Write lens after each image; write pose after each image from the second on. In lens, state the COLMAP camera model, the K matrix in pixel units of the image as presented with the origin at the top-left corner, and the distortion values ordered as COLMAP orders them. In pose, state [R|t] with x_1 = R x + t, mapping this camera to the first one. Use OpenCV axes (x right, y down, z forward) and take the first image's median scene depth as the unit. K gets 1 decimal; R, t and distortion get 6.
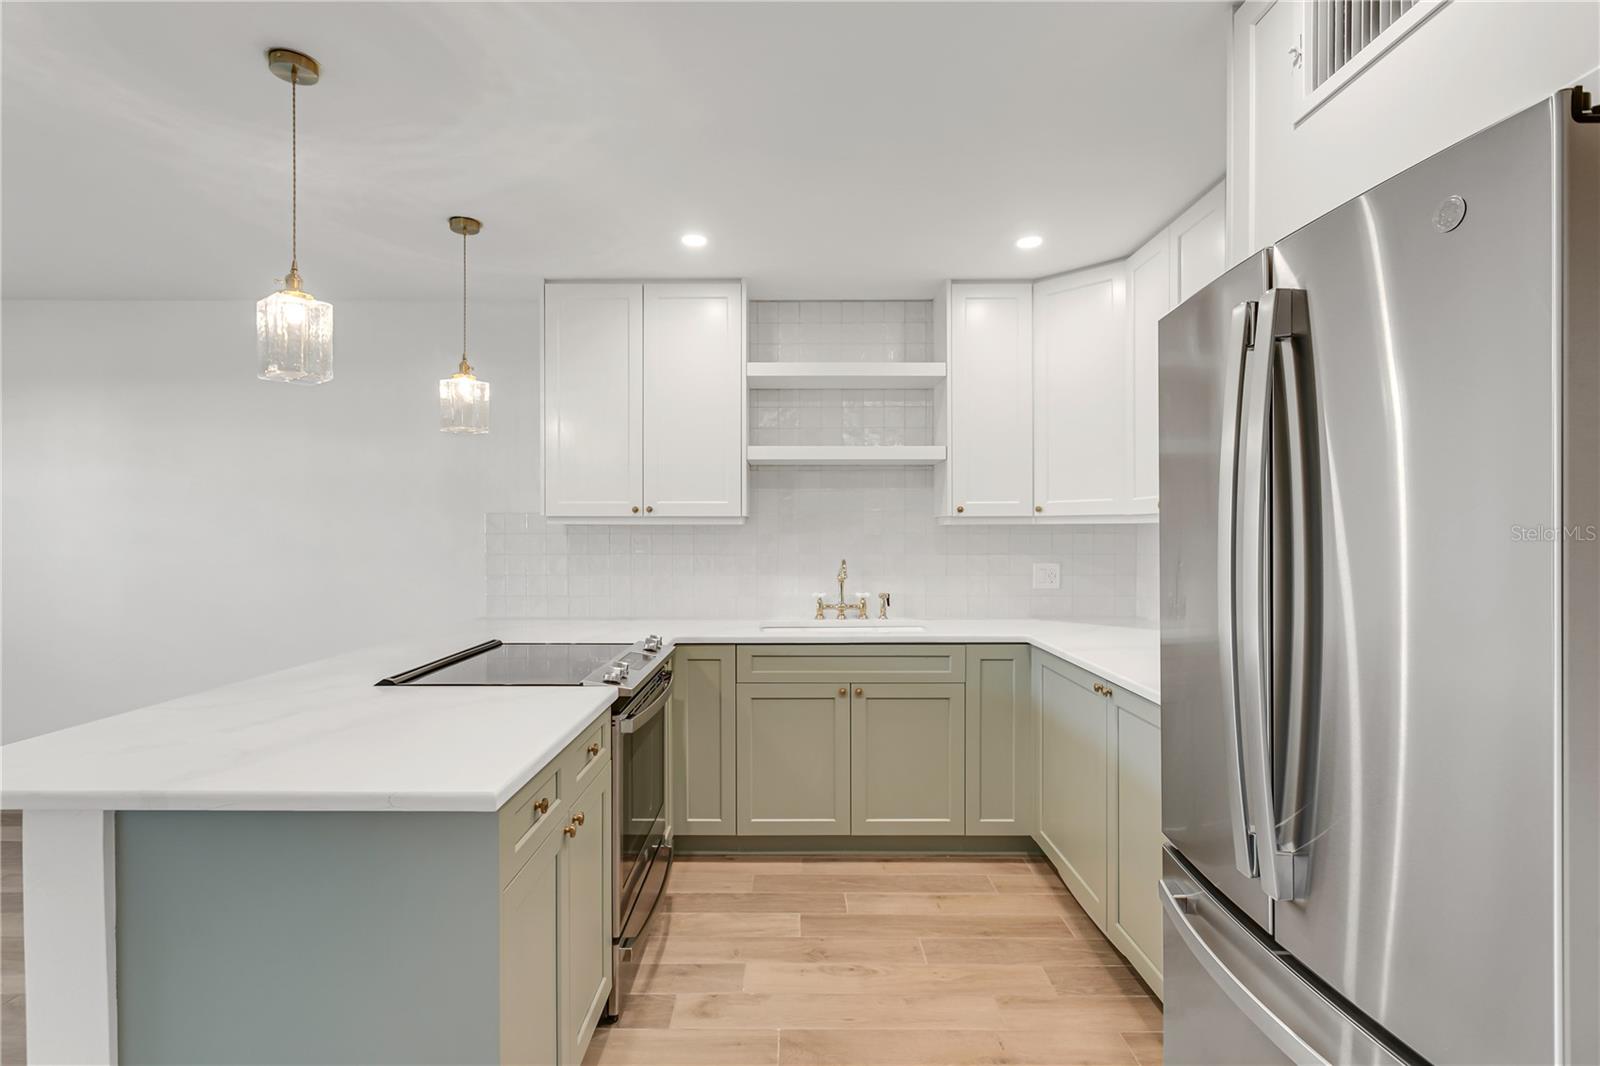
lens RADIAL K [[765.9, 0, 787.6], [0, 765.9, 538.0], [0, 0, 1]] dist [-0.000920, 0.002915]
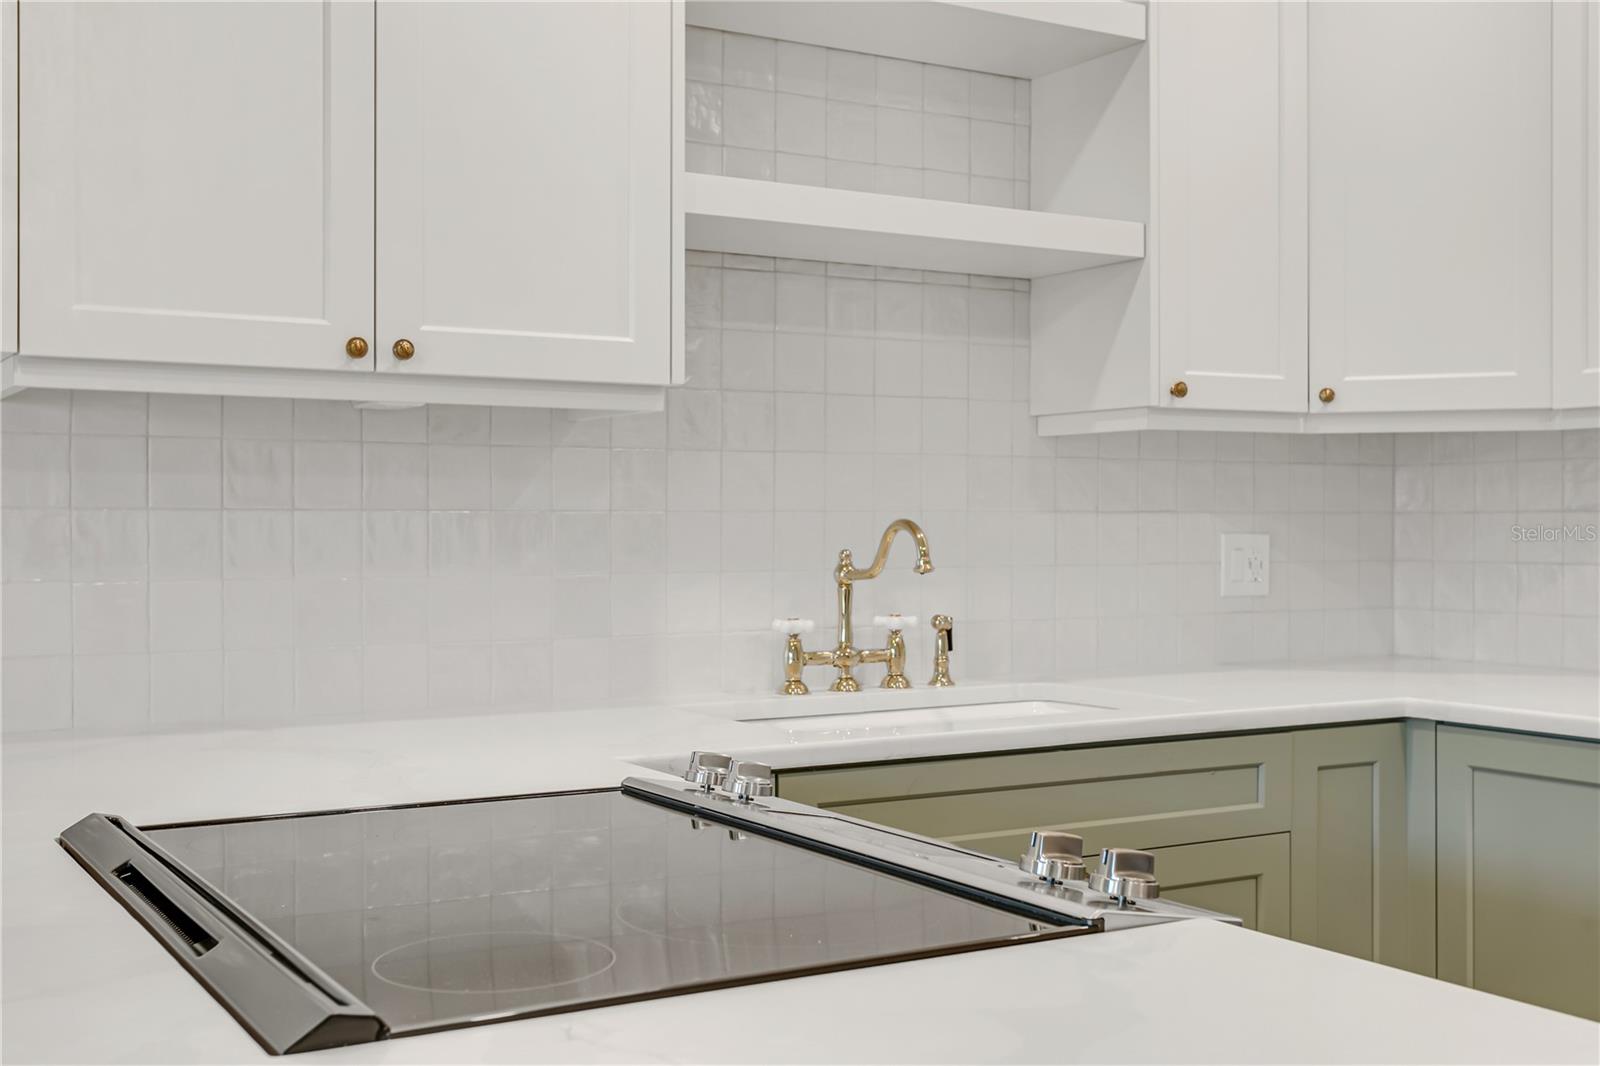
lens RADIAL K [[1793.9, 0, 794.9], [0, 1793.9, 529.4], [0, 0, 1]] dist [0.074486, 0.000000]
pose [[0.854267, -0.001684, 0.519831, -0.449053], [0.004191, 0.999985, -0.003647, 0.038980], [-0.519817, 0.005294, 0.854261, 0.351027]]
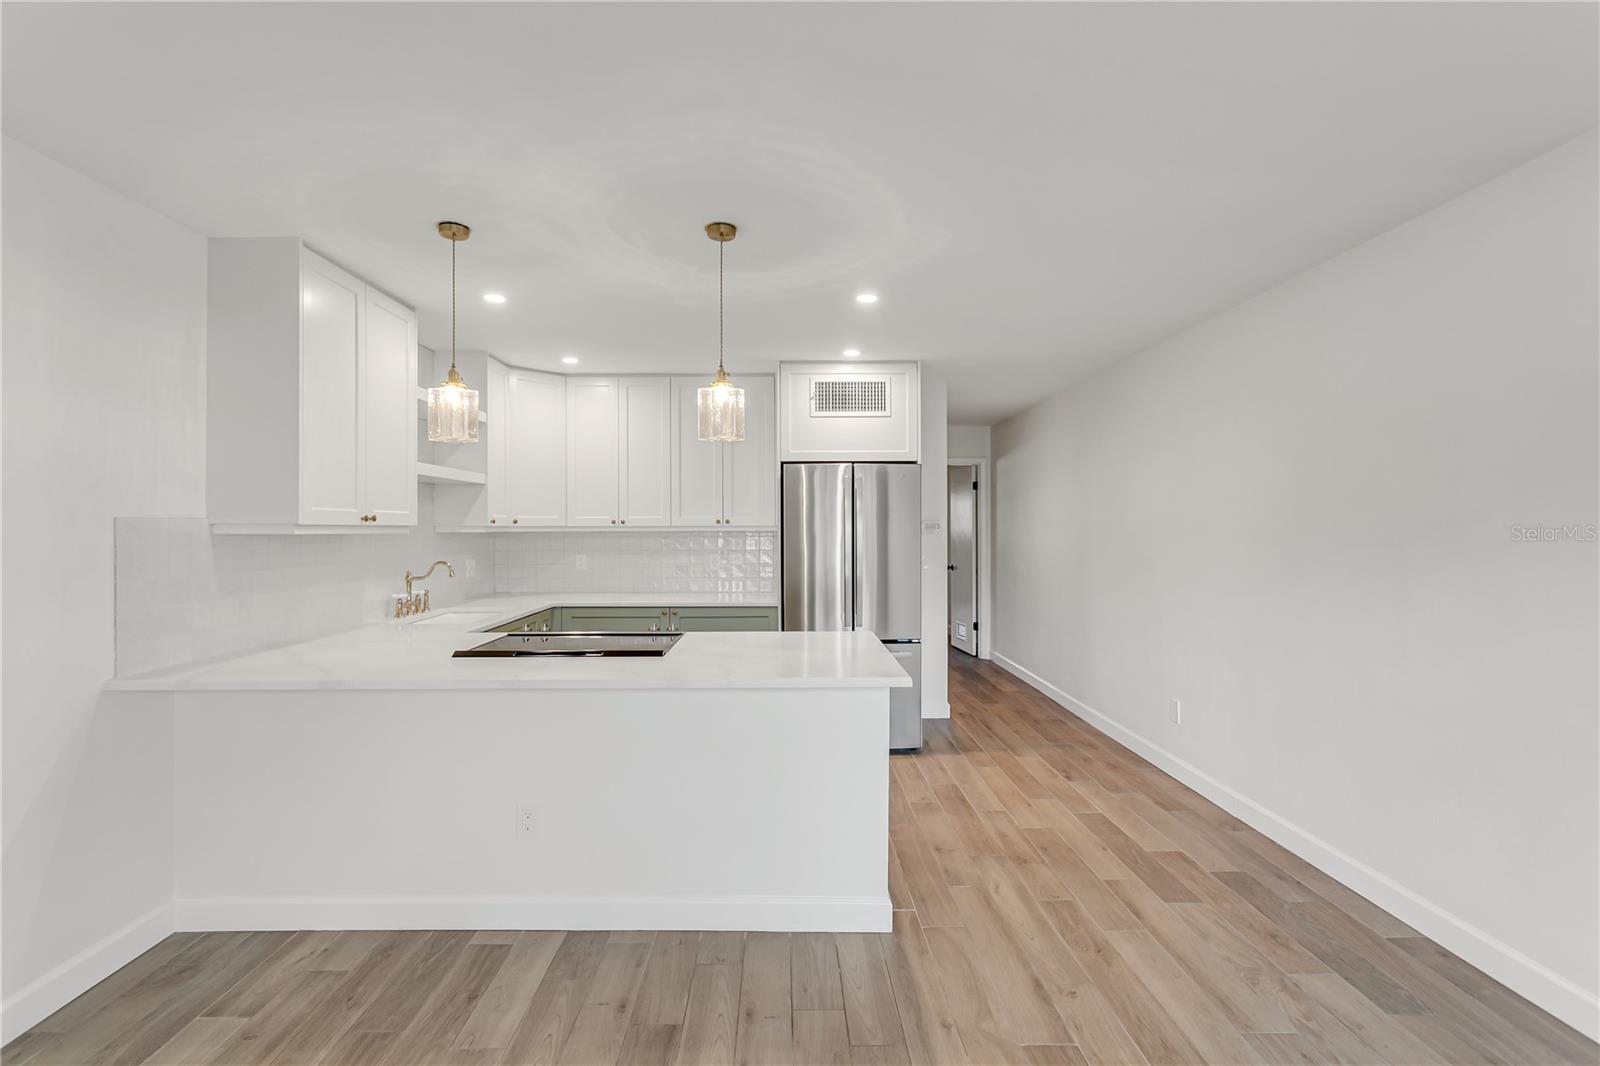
lens RADIAL K [[765.9, 0, 788.8], [0, 765.9, 527.1], [0, 0, 1]] dist [-0.000920, 0.002915]
pose [[-0.012069, 0.001762, 0.999926, -1.257835], [0.010324, 0.999945, -0.001637, -0.020305], [-0.999874, 0.010303, -0.012087, 0.526032]]
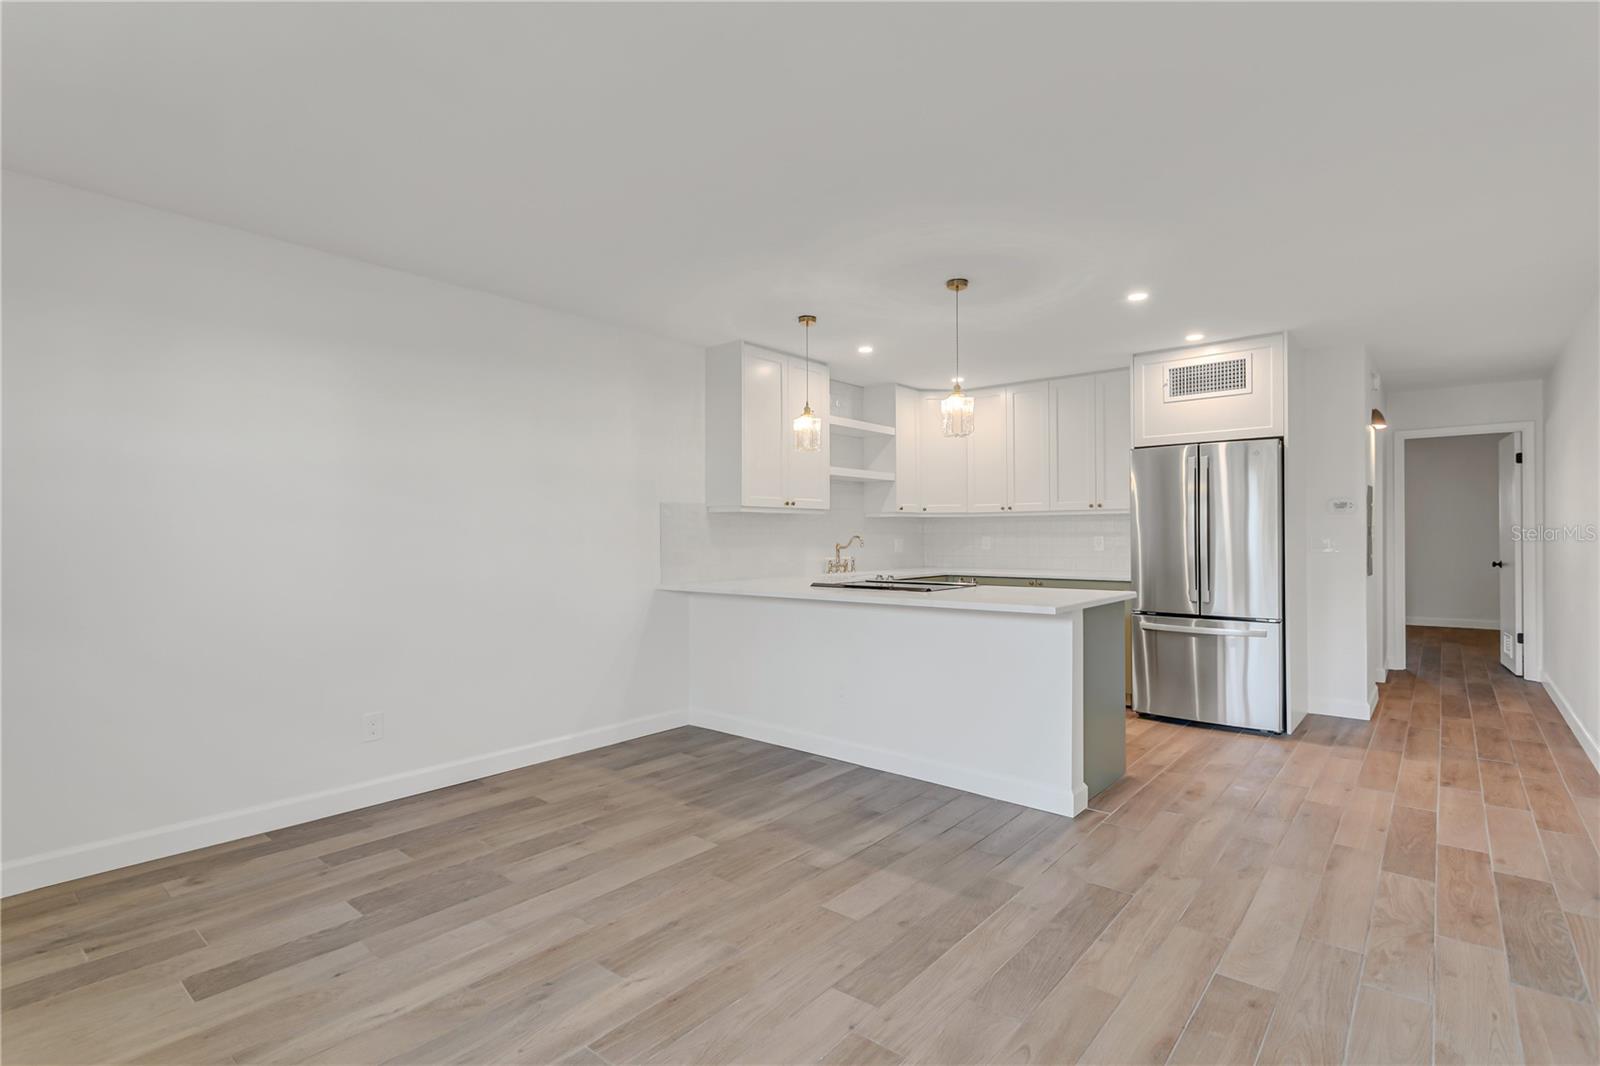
lens RADIAL K [[765.9, 0, 786.5], [0, 765.9, 536.0], [0, 0, 1]] dist [-0.000920, 0.002915]
pose [[0.648170, -0.002500, 0.761492, -1.476345], [0.010107, 0.999935, -0.005320, 0.039483], [-0.761429, 0.011144, 0.648153, 0.015388]]
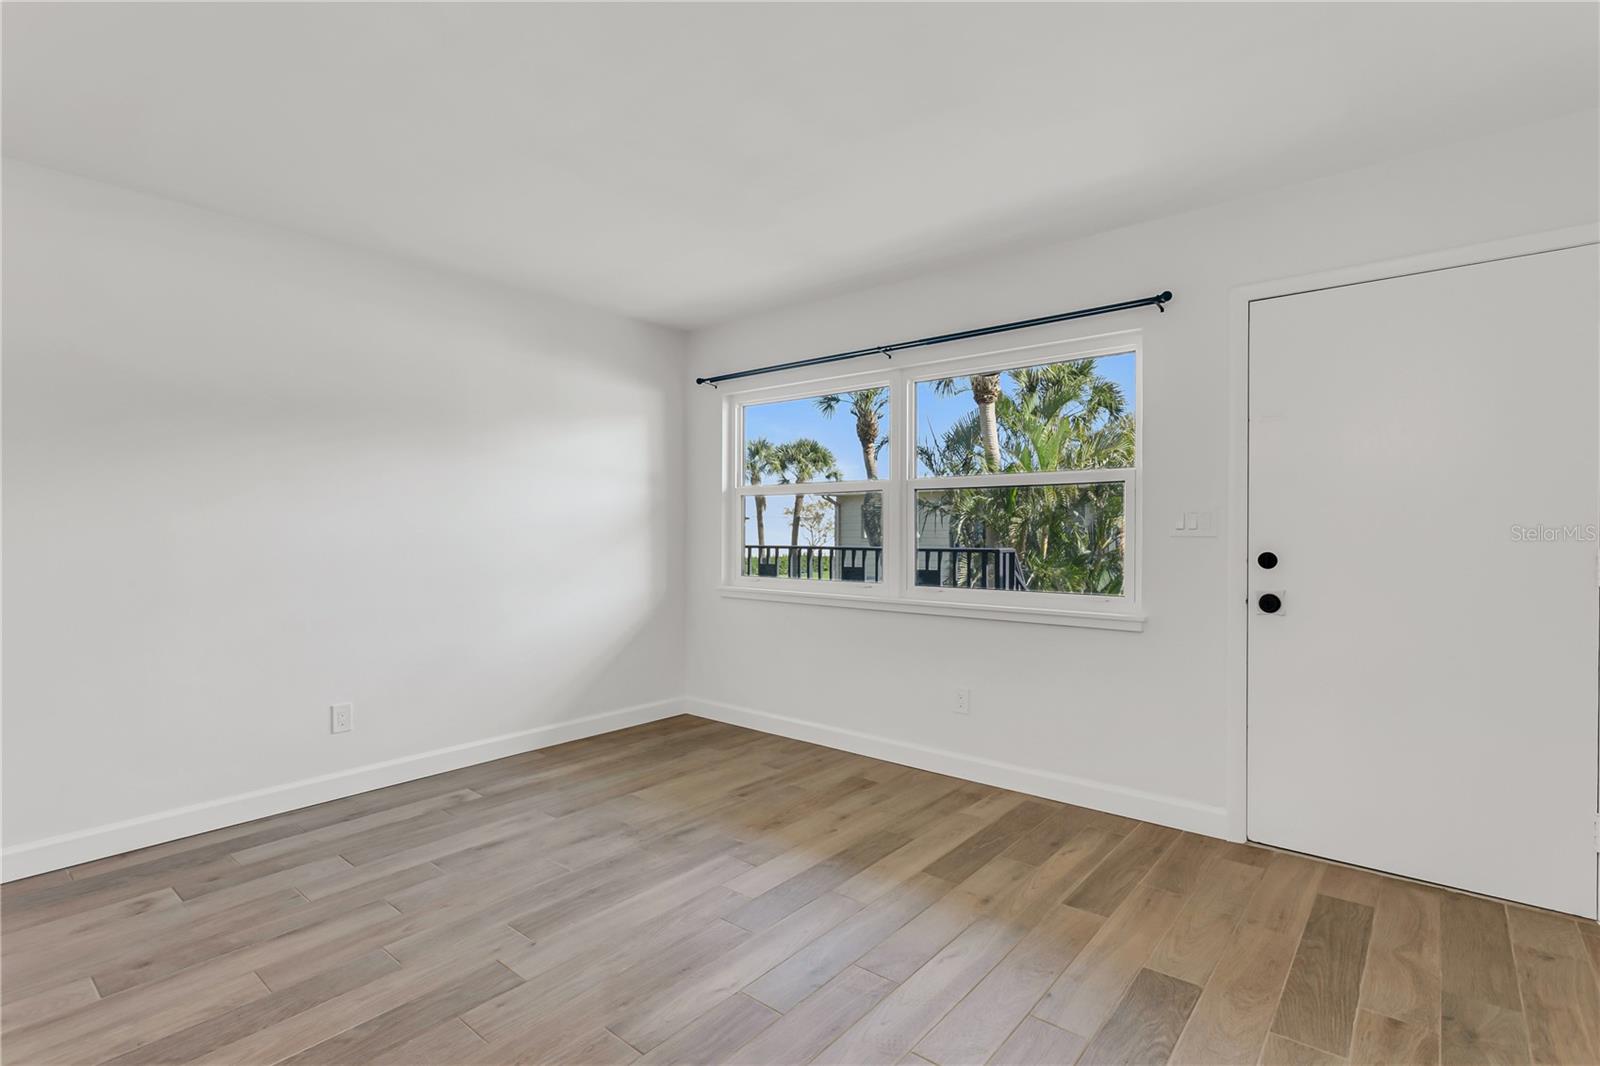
lens RADIAL K [[765.9, 0, 784.0], [0, 765.9, 536.6], [0, 0, 1]] dist [-0.000920, 0.002915]
pose [[-0.648999, 0.008029, -0.760747, -0.592610], [-0.004268, 0.999890, 0.014194, 0.035941], [0.760778, 0.012458, -0.648893, 1.010750]]
